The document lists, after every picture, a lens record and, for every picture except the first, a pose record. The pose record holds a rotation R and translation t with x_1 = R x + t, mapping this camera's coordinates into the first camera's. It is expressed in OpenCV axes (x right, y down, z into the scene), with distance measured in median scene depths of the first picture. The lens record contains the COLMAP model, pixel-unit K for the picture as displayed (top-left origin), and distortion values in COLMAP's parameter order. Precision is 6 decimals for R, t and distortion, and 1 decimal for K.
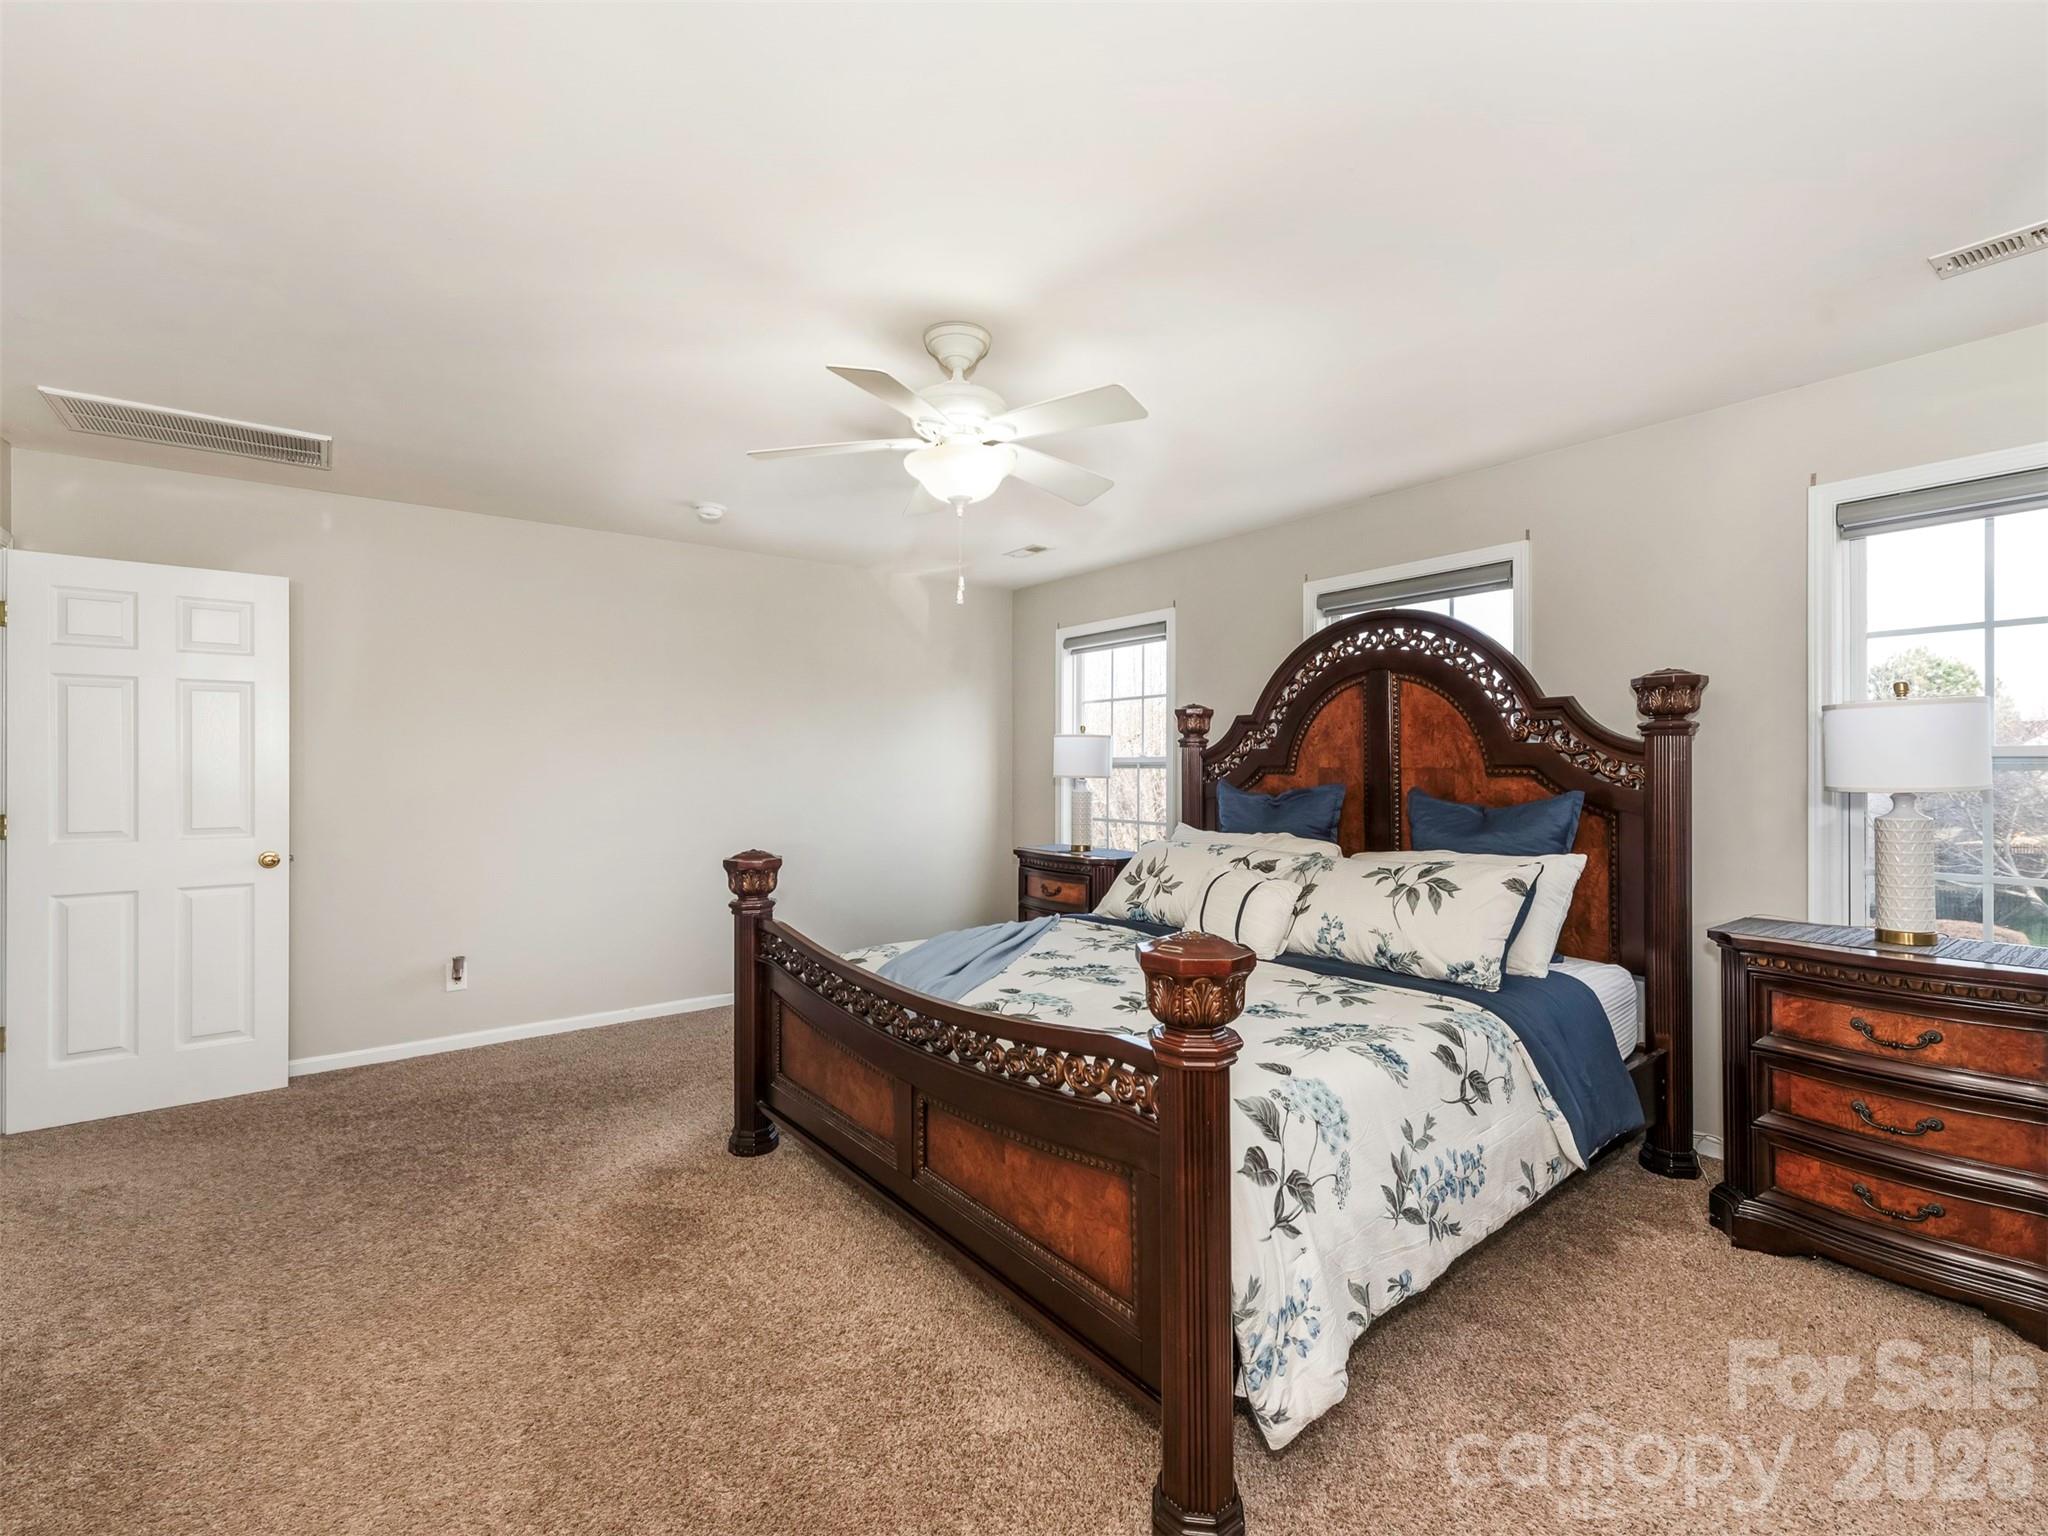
lens RADIAL K [[917.9, 0, 1012.0], [0, 917.9, 760.8], [0, 0, 1]] dist [0.005602, 0.001355]
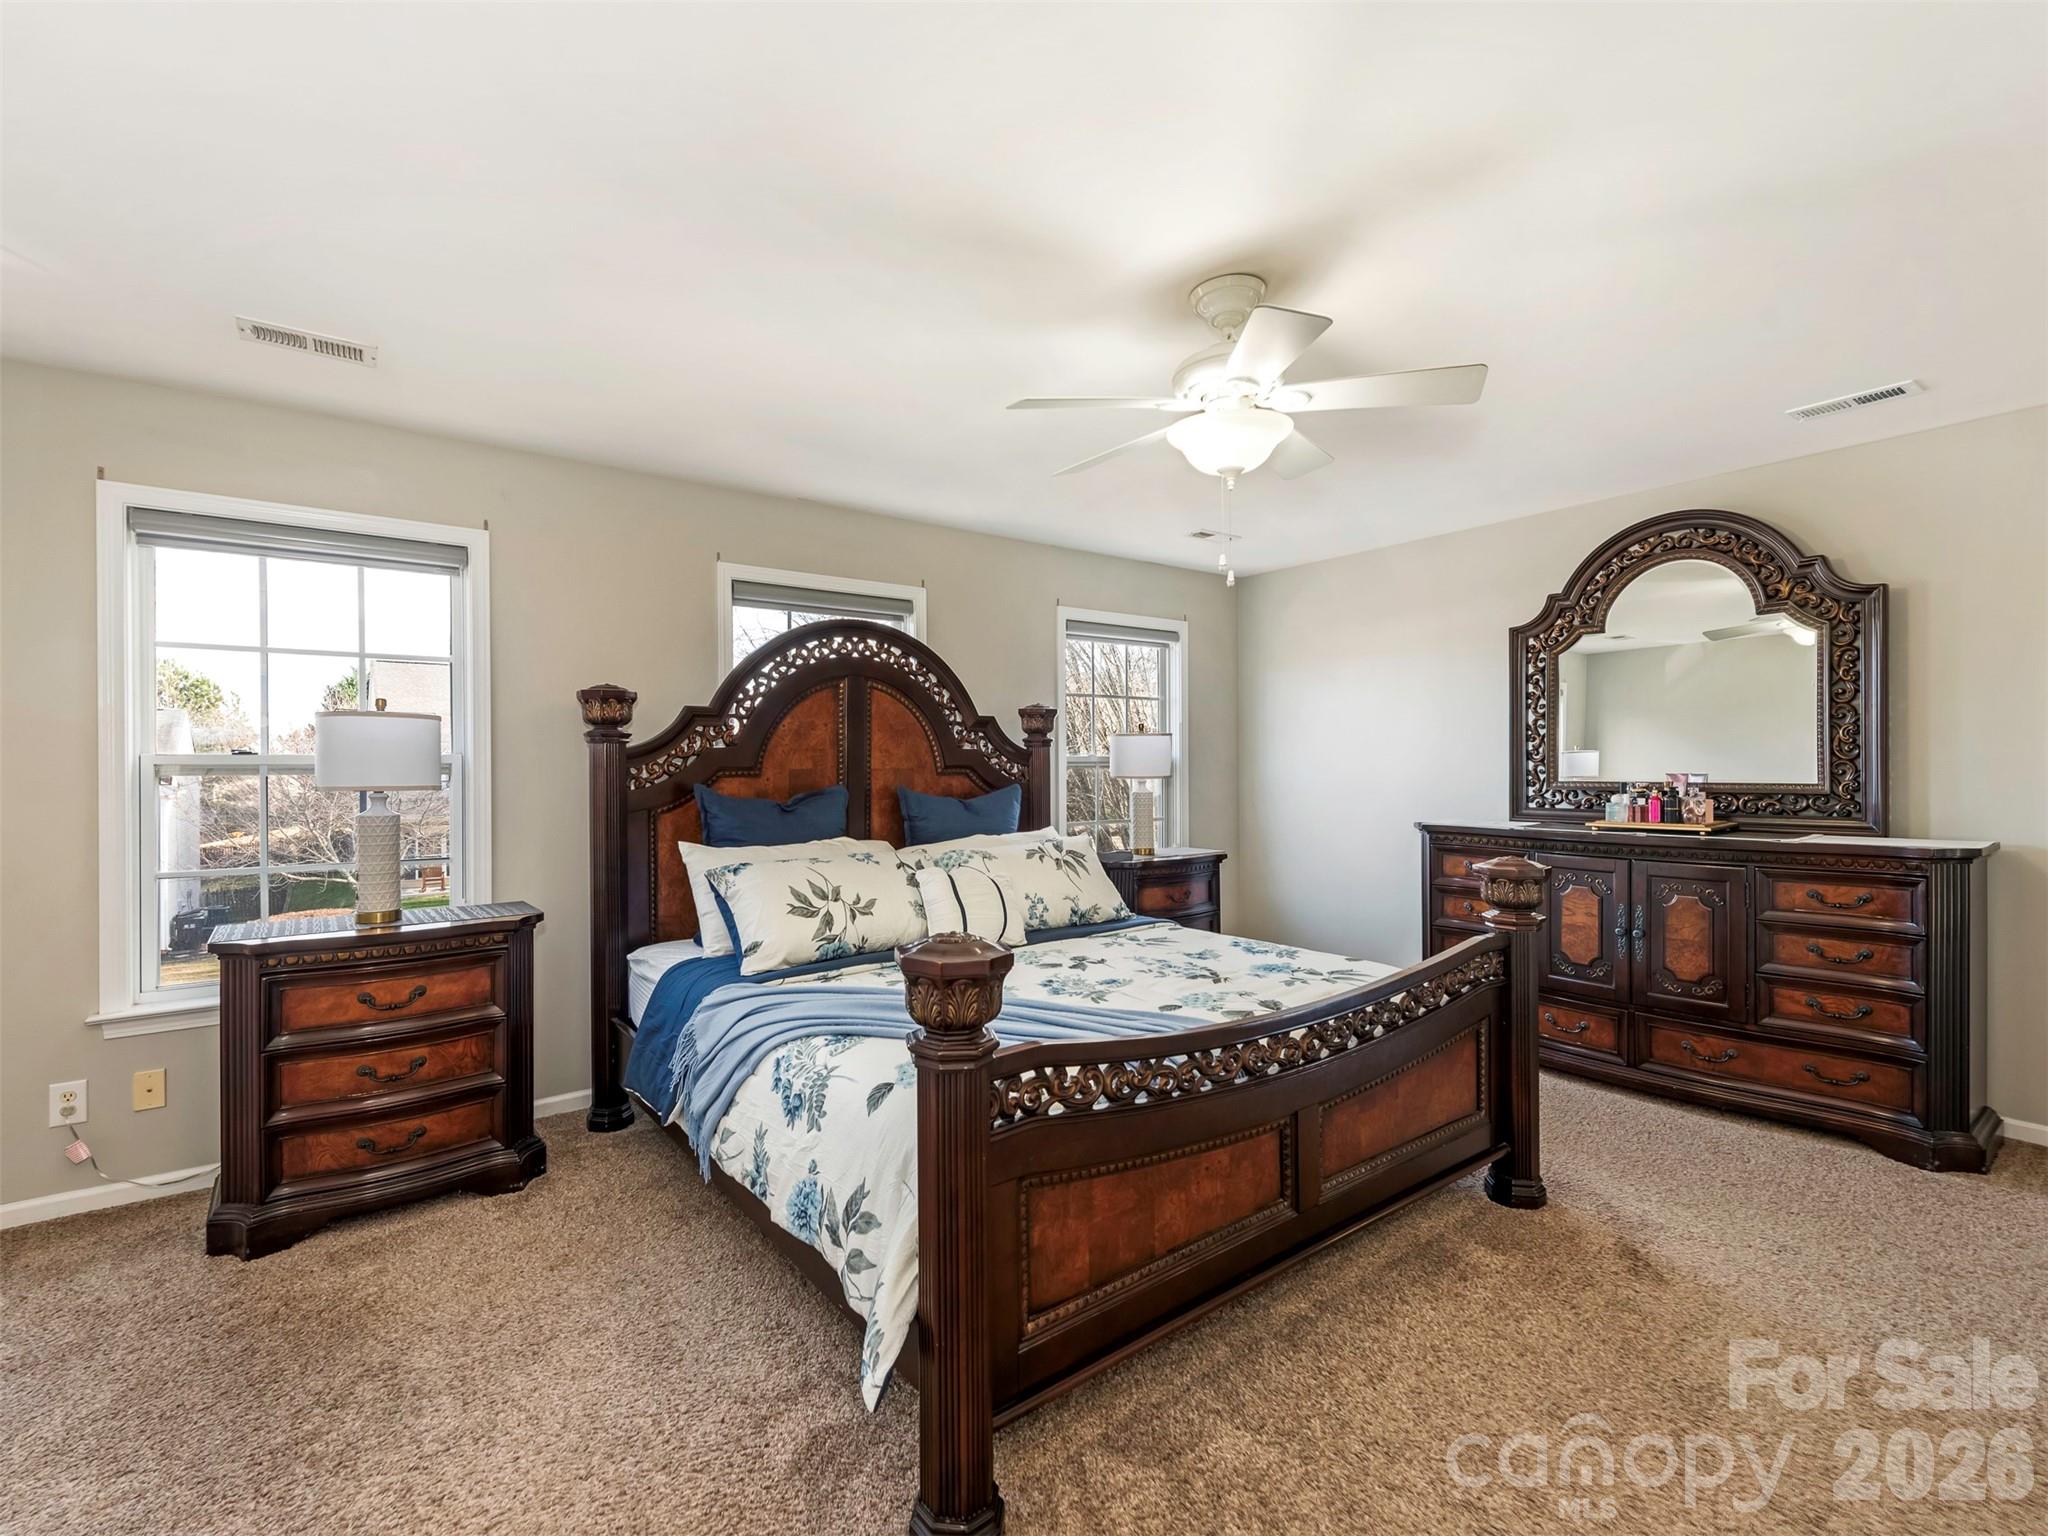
lens RADIAL K [[917.9, 0, 1008.1], [0, 917.9, 771.2], [0, 0, 1]] dist [0.005602, 0.001355]
pose [[0.005833, -0.002290, 0.999980, -0.635820], [0.002741, 0.999994, 0.002274, 0.008208], [-0.999979, 0.002727, 0.005839, 0.799363]]
